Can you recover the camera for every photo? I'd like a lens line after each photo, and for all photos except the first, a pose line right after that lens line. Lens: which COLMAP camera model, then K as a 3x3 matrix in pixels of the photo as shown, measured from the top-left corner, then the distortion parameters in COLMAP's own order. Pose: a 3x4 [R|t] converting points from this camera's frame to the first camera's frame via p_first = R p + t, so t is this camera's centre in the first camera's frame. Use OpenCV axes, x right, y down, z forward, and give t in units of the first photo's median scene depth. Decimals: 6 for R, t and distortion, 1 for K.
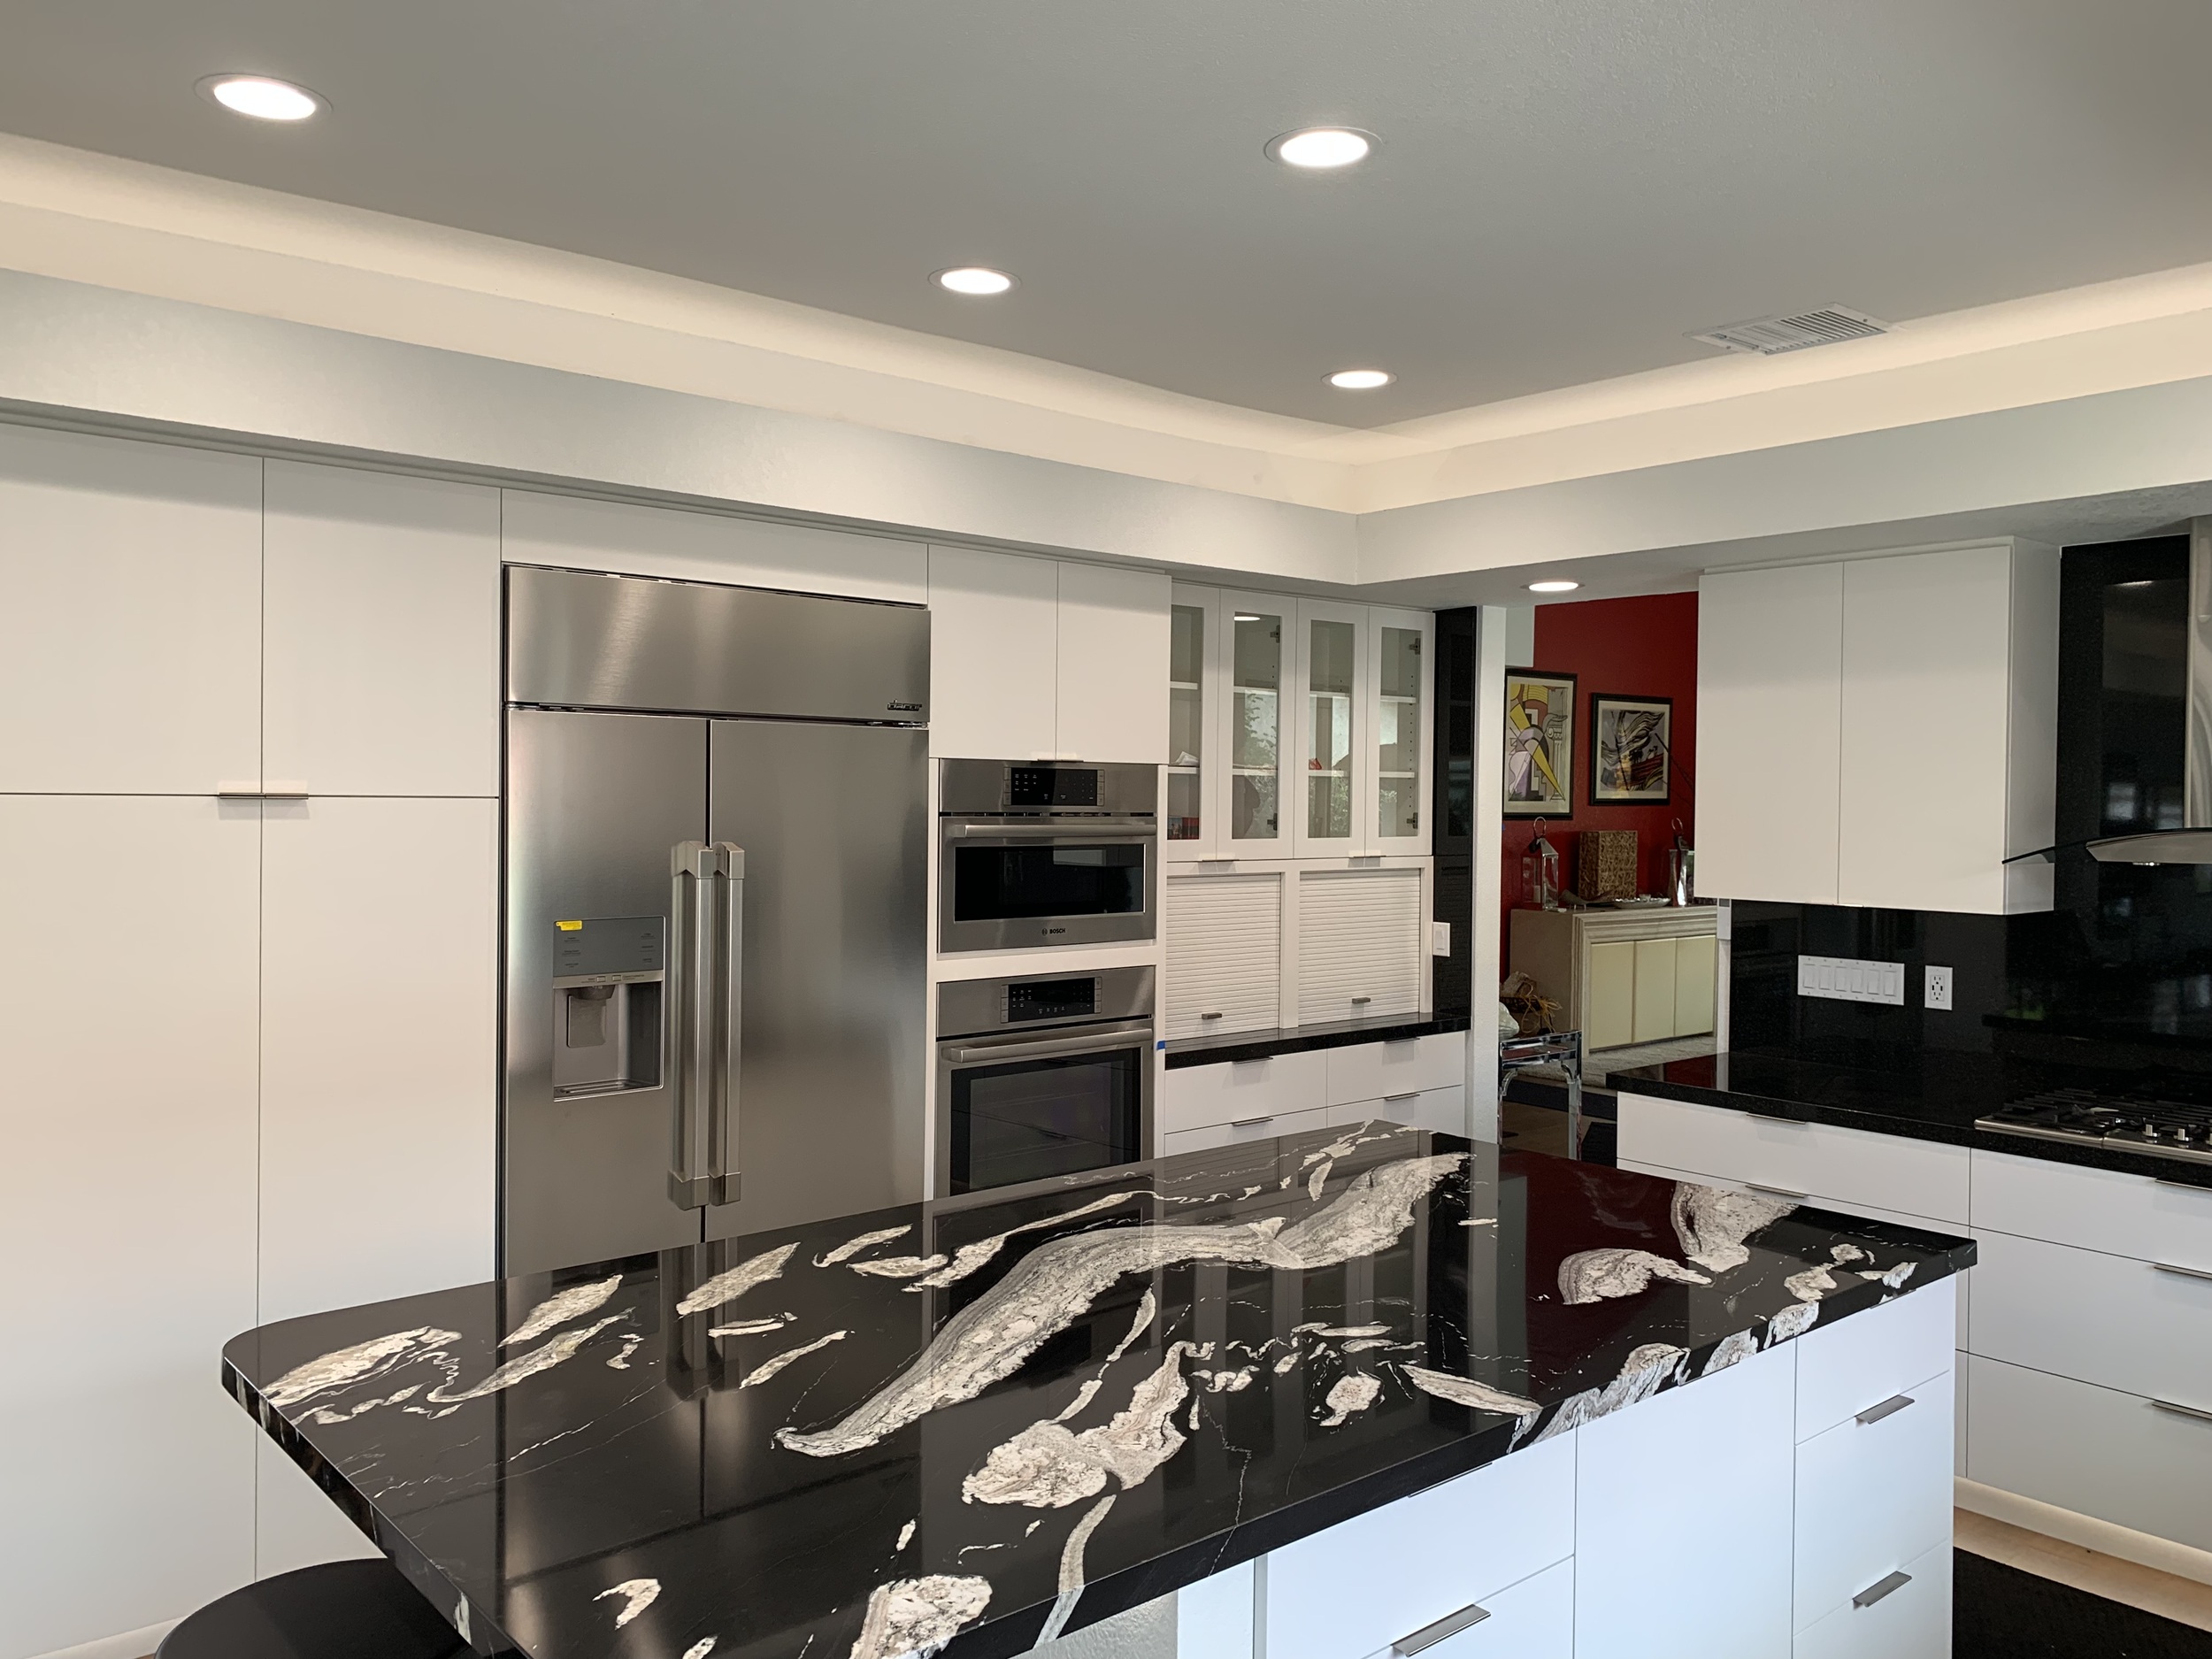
lens RADIAL K [[1689.4, 0, 1106.5], [0, 1689.4, 826.5], [0, 0, 1]] dist [0.005744, 0.006963]
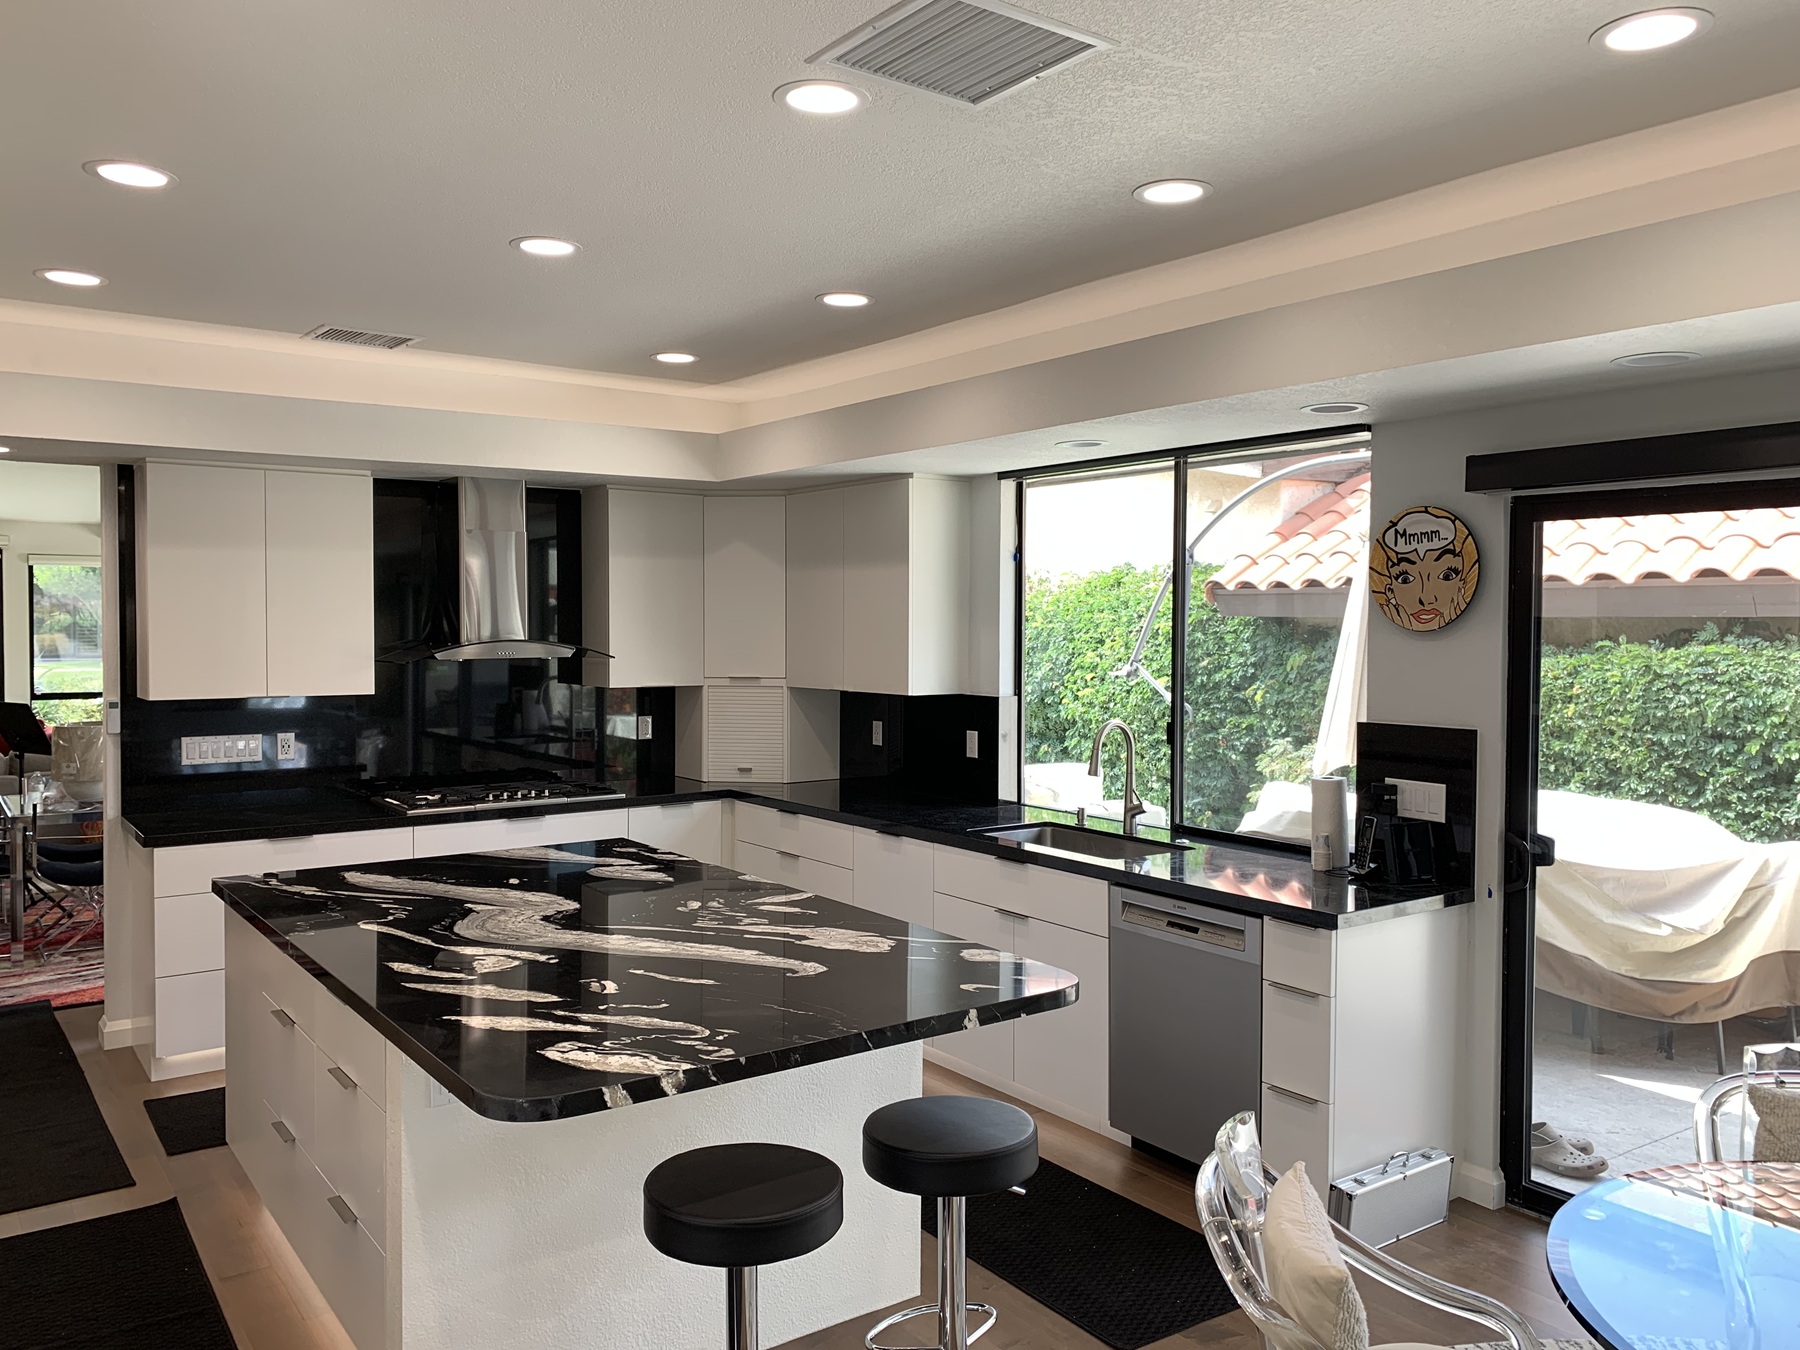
lens RADIAL K [[1374.7, 0, 897.0], [0, 1374.7, 673.3], [0, 0, 1]] dist [0.005744, 0.006963]
pose [[0.089770, -0.048638, 0.994774, -0.866244], [0.022920, 0.998643, 0.046759, -0.023531], [-0.995699, 0.018603, 0.090764, 0.380868]]
